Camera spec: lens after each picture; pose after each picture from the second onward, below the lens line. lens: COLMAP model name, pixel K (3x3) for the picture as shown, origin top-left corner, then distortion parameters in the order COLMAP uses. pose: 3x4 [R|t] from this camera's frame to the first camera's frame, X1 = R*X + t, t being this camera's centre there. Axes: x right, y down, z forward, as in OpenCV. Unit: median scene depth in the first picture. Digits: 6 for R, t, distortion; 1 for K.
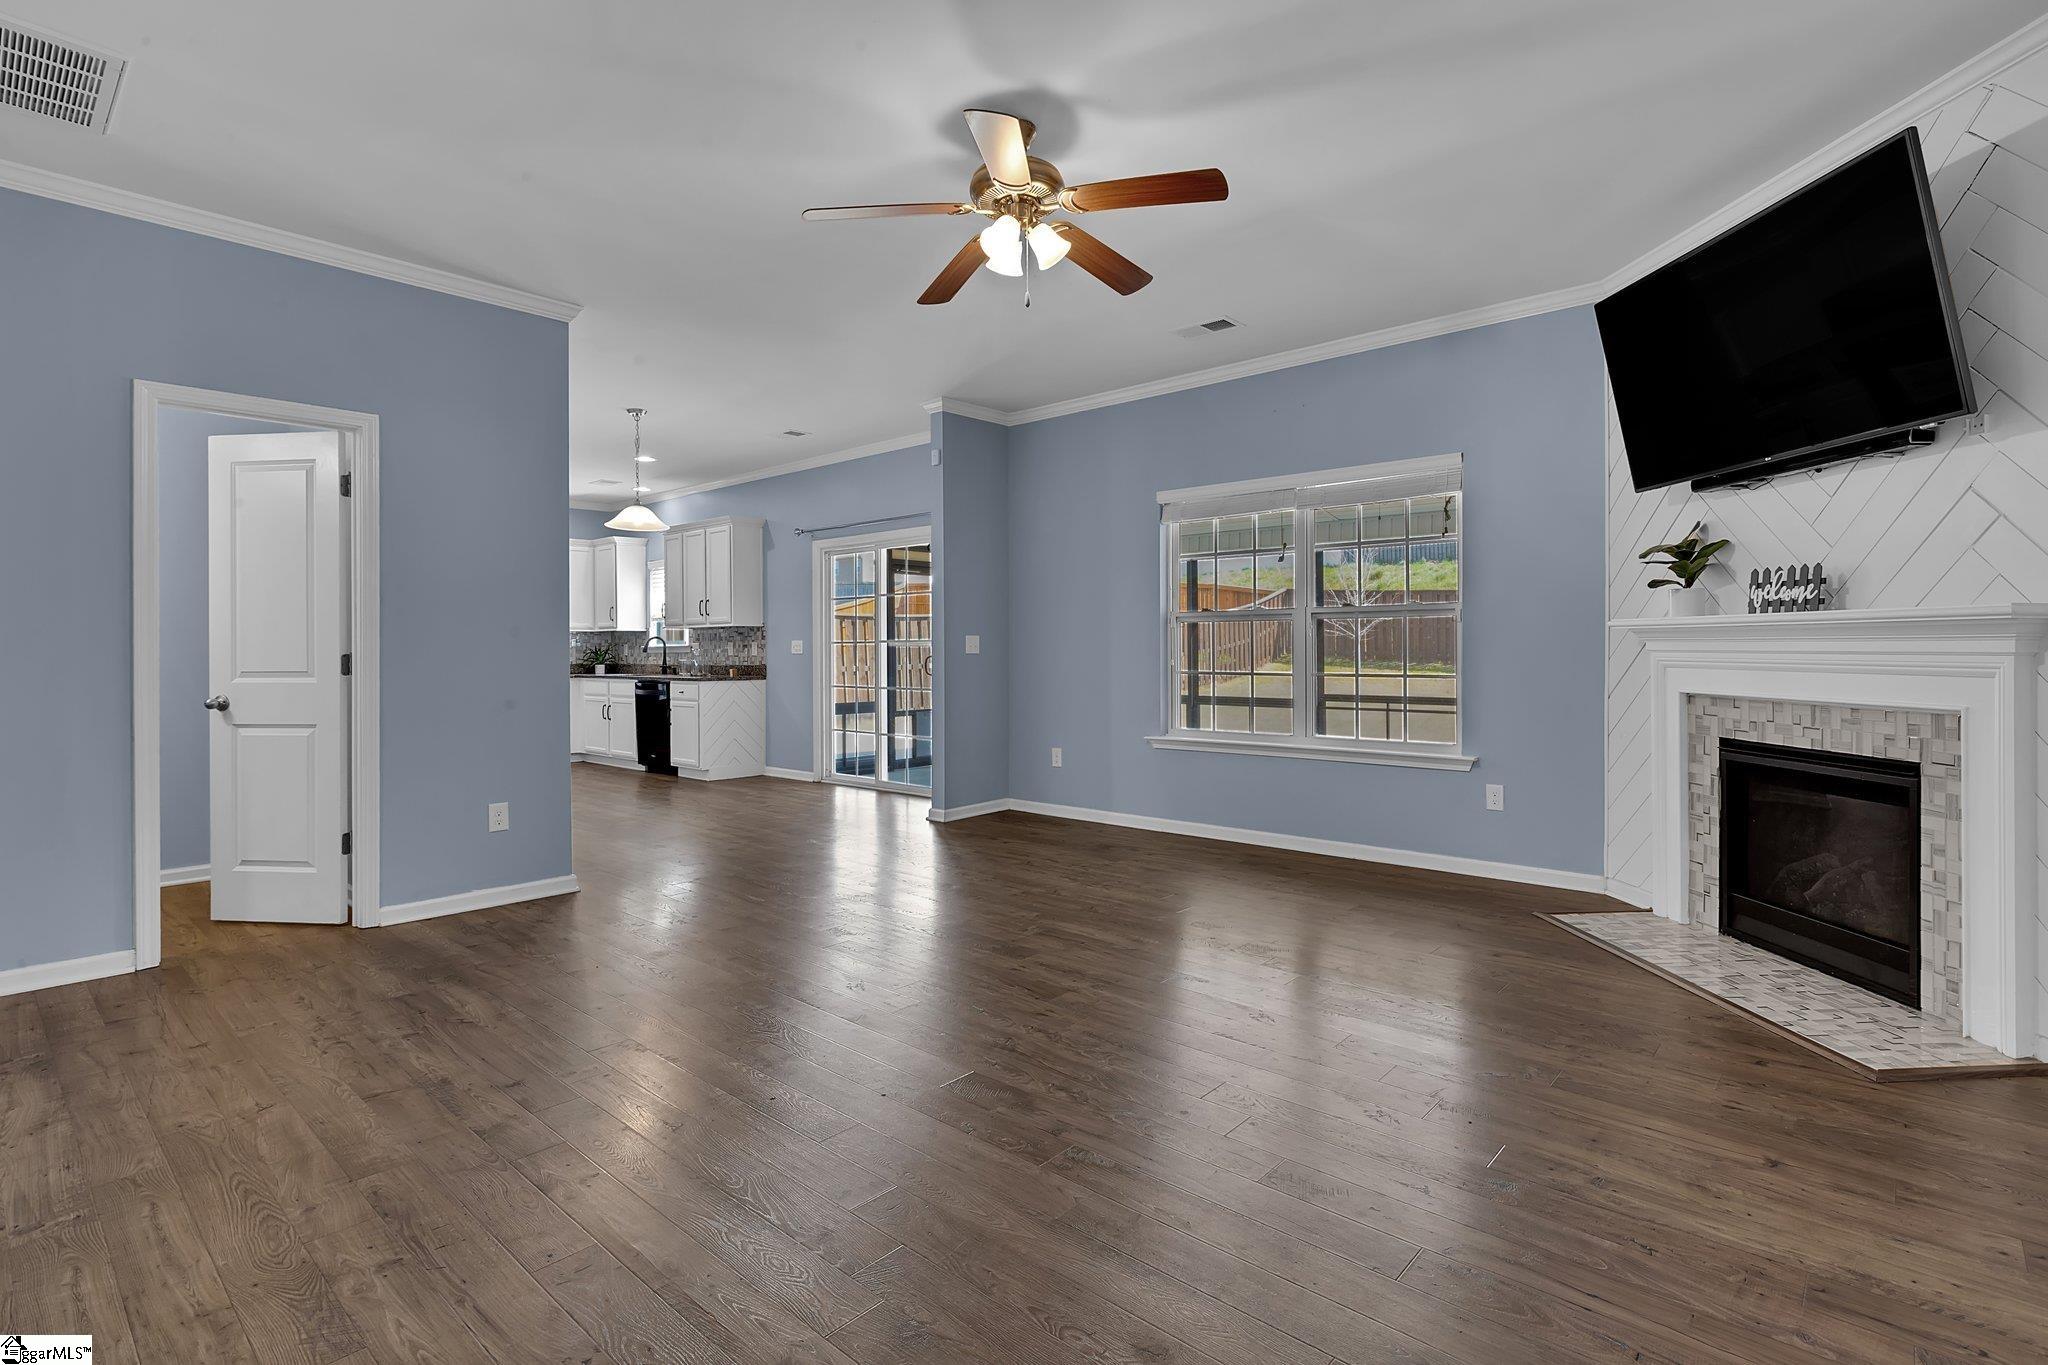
lens RADIAL K [[962.8, 0, 1030.3], [0, 962.8, 666.6], [0, 0, 1]] dist [0.000411, 0.000507]
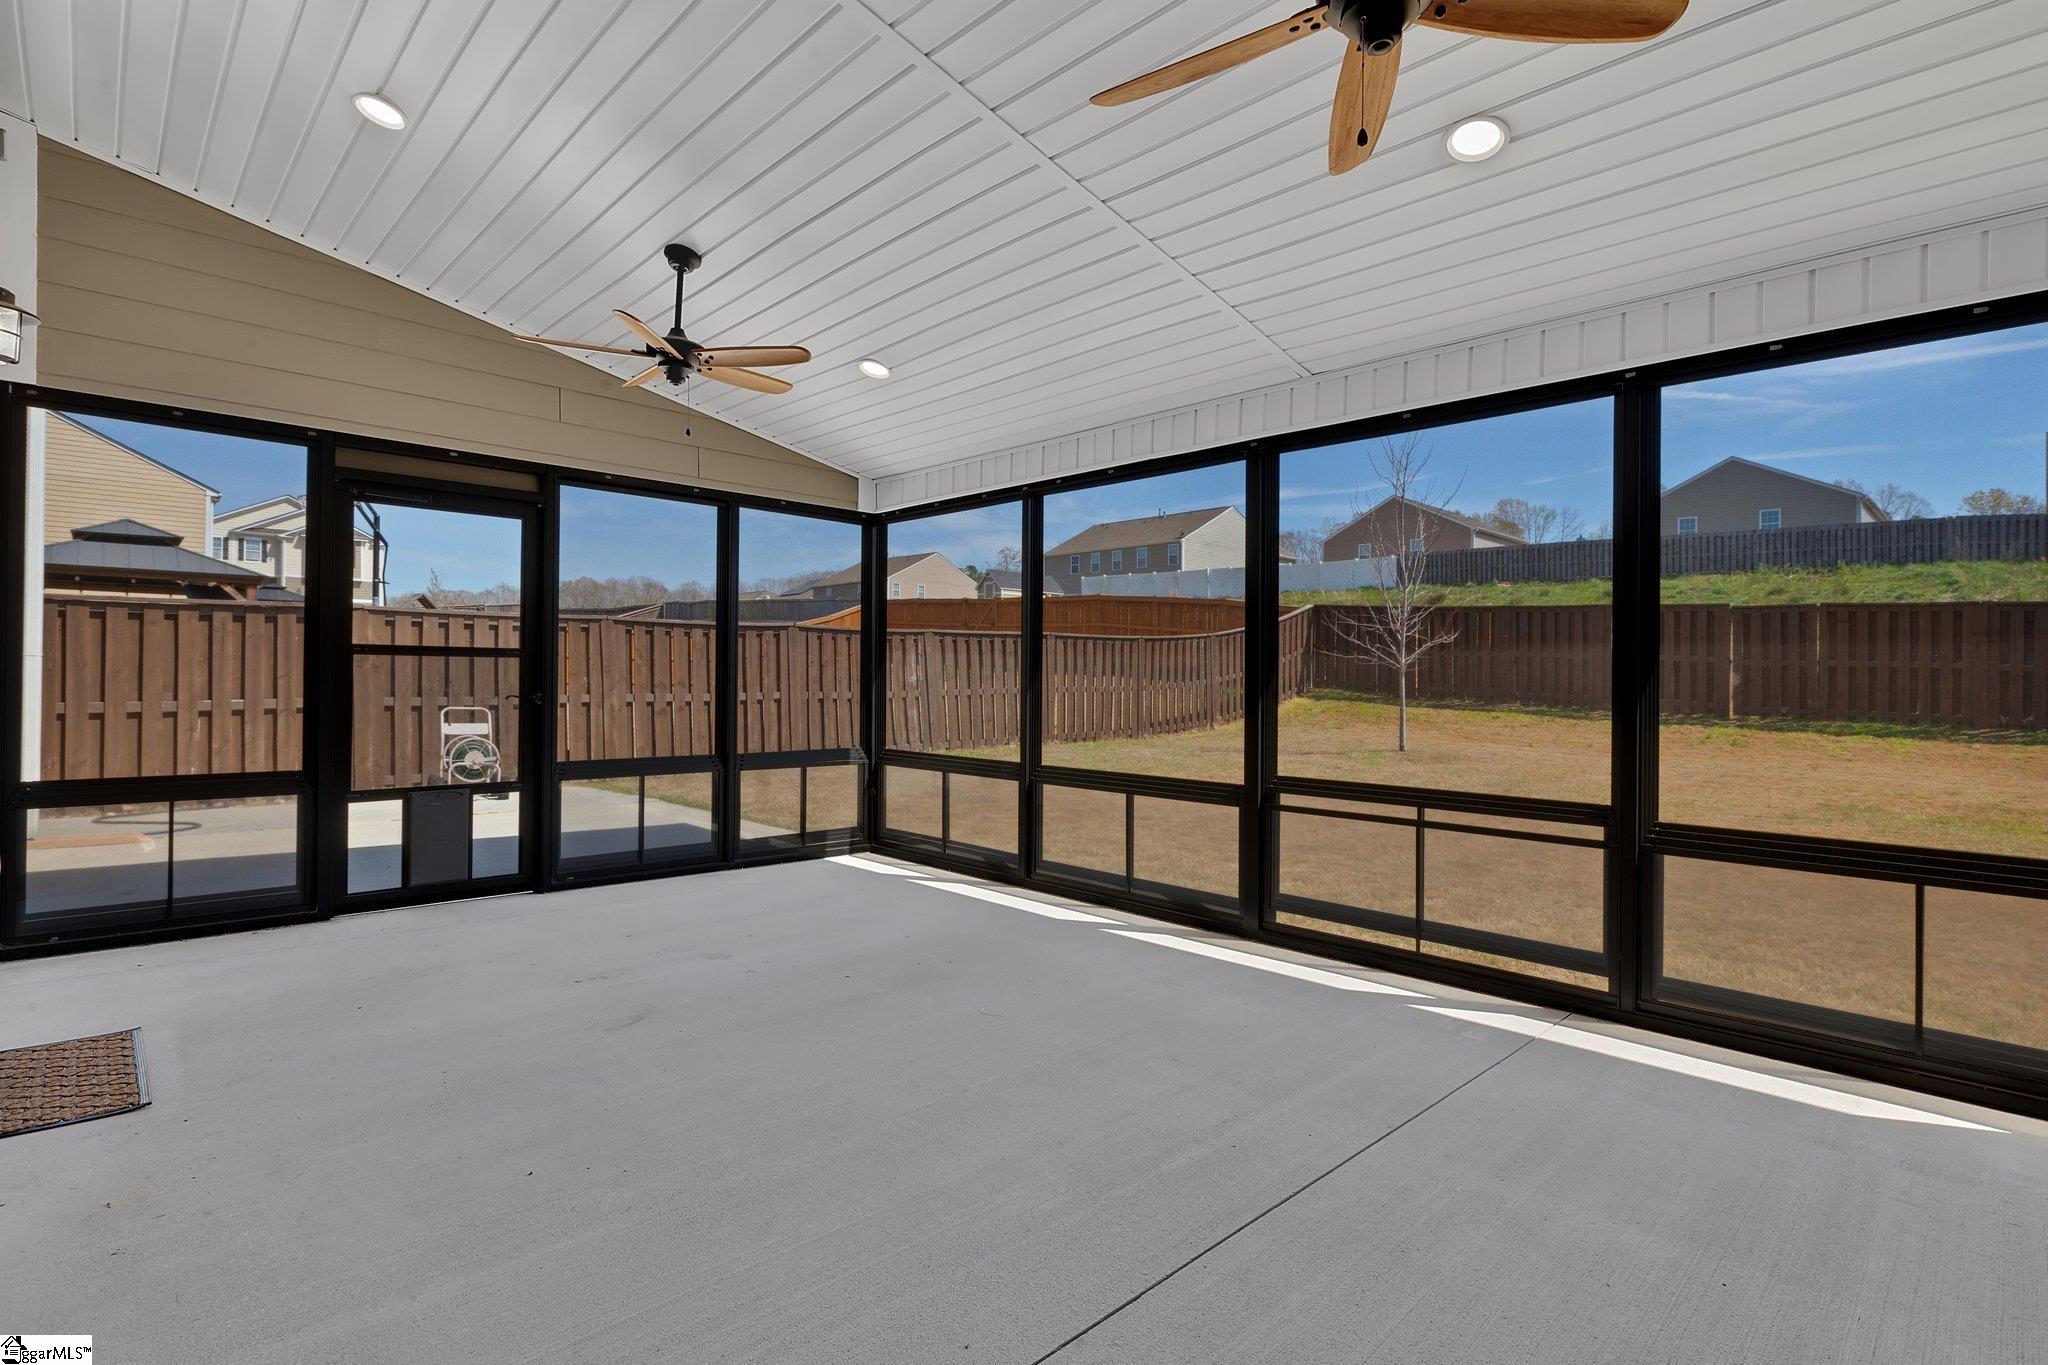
lens RADIAL K [[962.8, 0, 1030.3], [0, 962.8, 666.6], [0, 0, 1]] dist [0.000411, 0.000507]
pose [[0.997978, 0.016921, -0.061267, 0.236188], [-0.018573, 0.999476, -0.026498, -0.009023], [0.060786, 0.027582, 0.997770, 0.594634]]
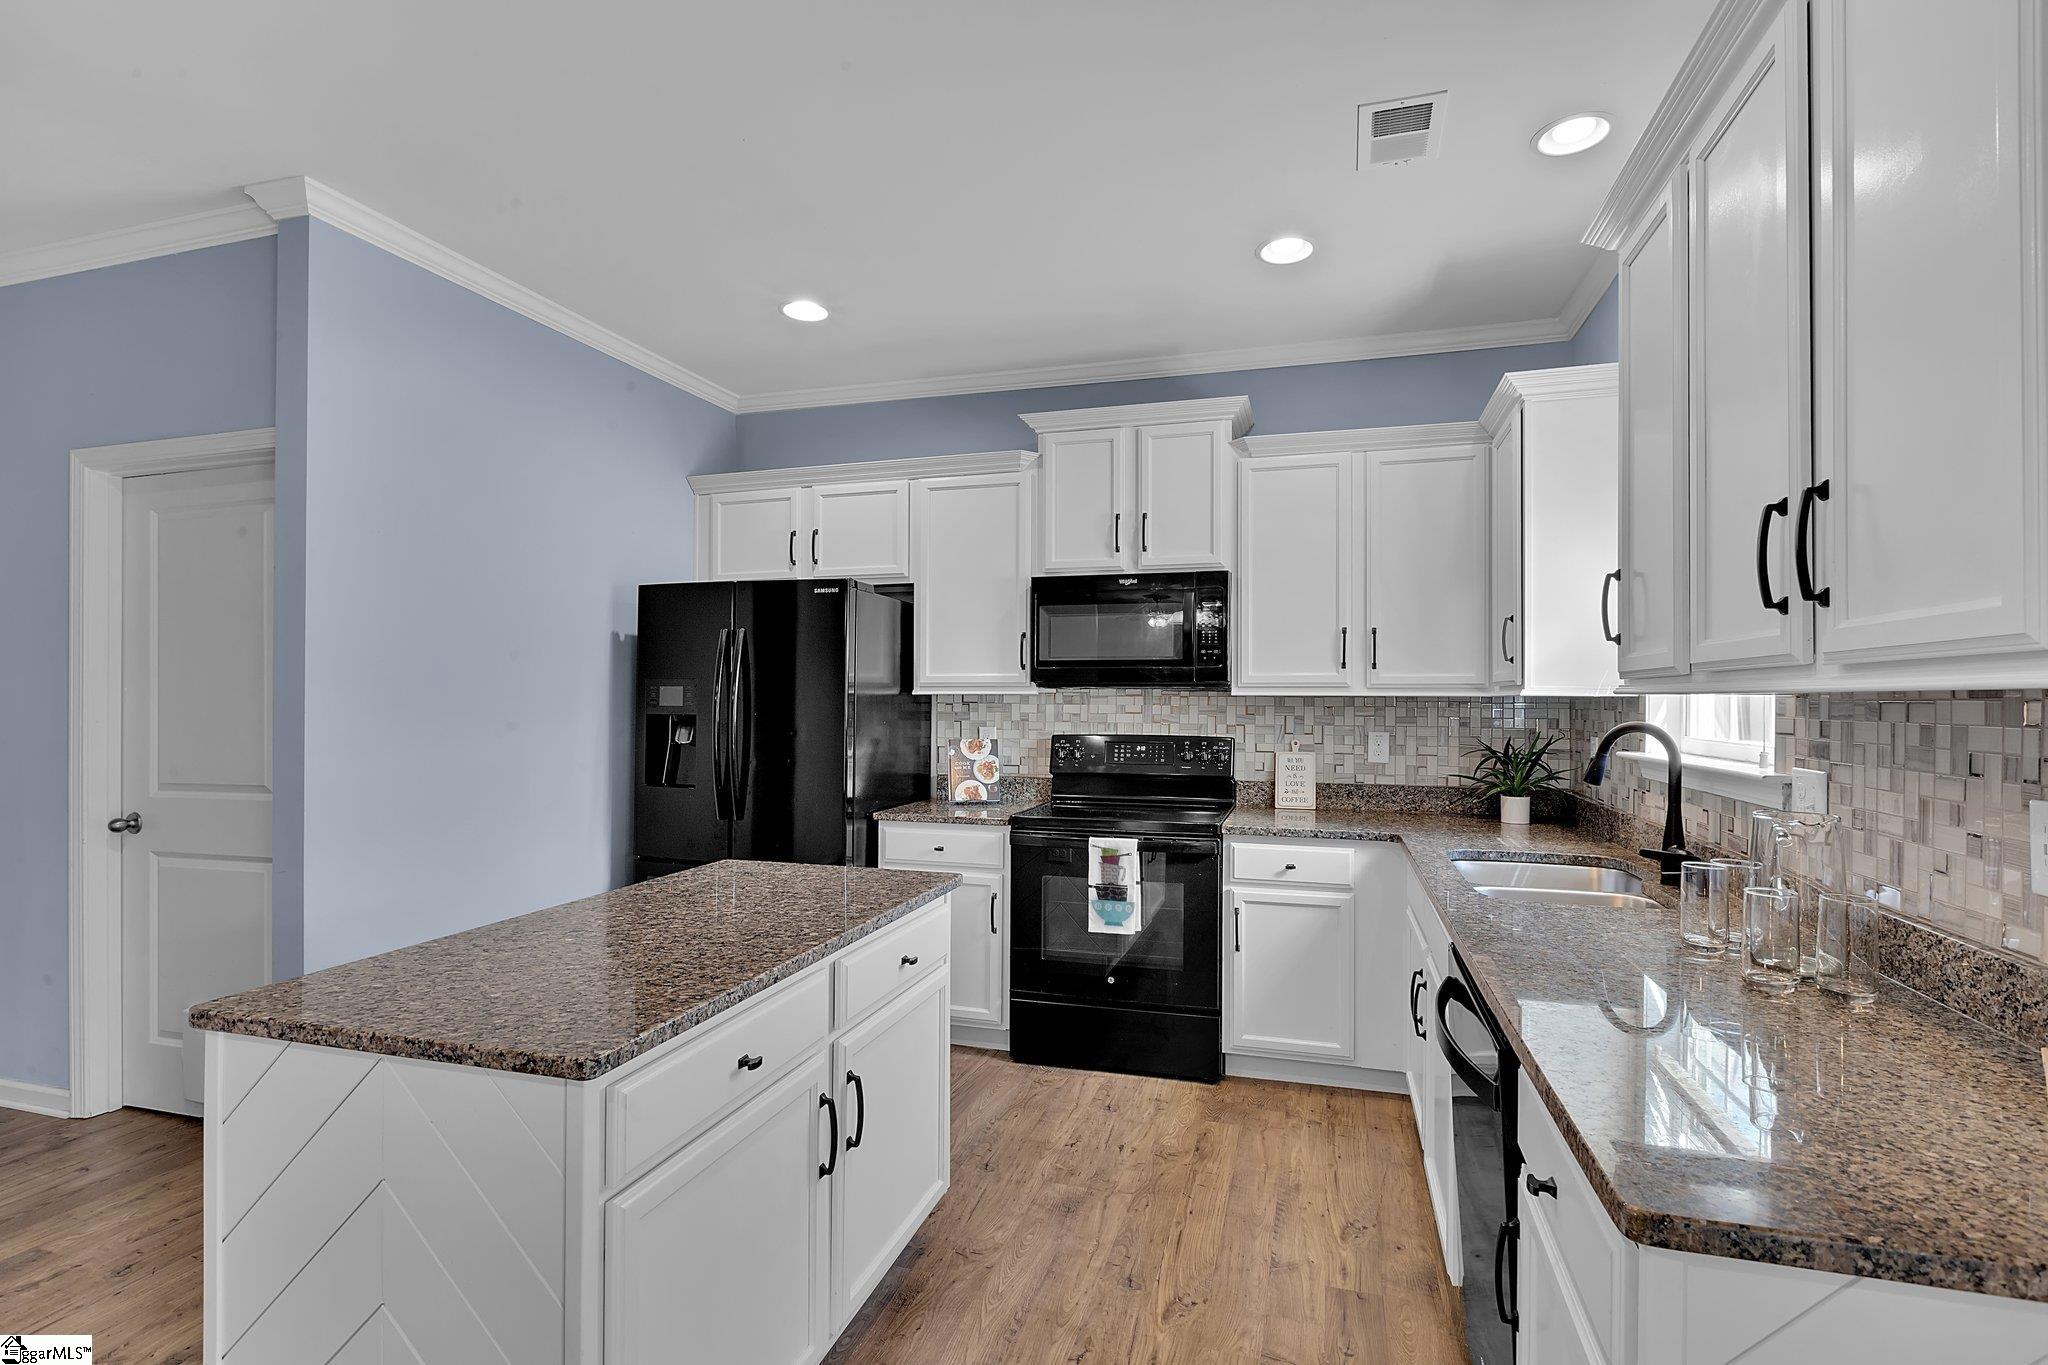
lens RADIAL K [[949.1, 0, 1030.2], [0, 949.1, 689.4], [0, 0, 1]] dist [-0.000840, 0.000058]
pose [[0.424051, 0.003249, -0.905632, -0.261782], [-0.022365, 0.999726, -0.006886, -0.038366], [0.905362, 0.023174, 0.424008, 0.841690]]
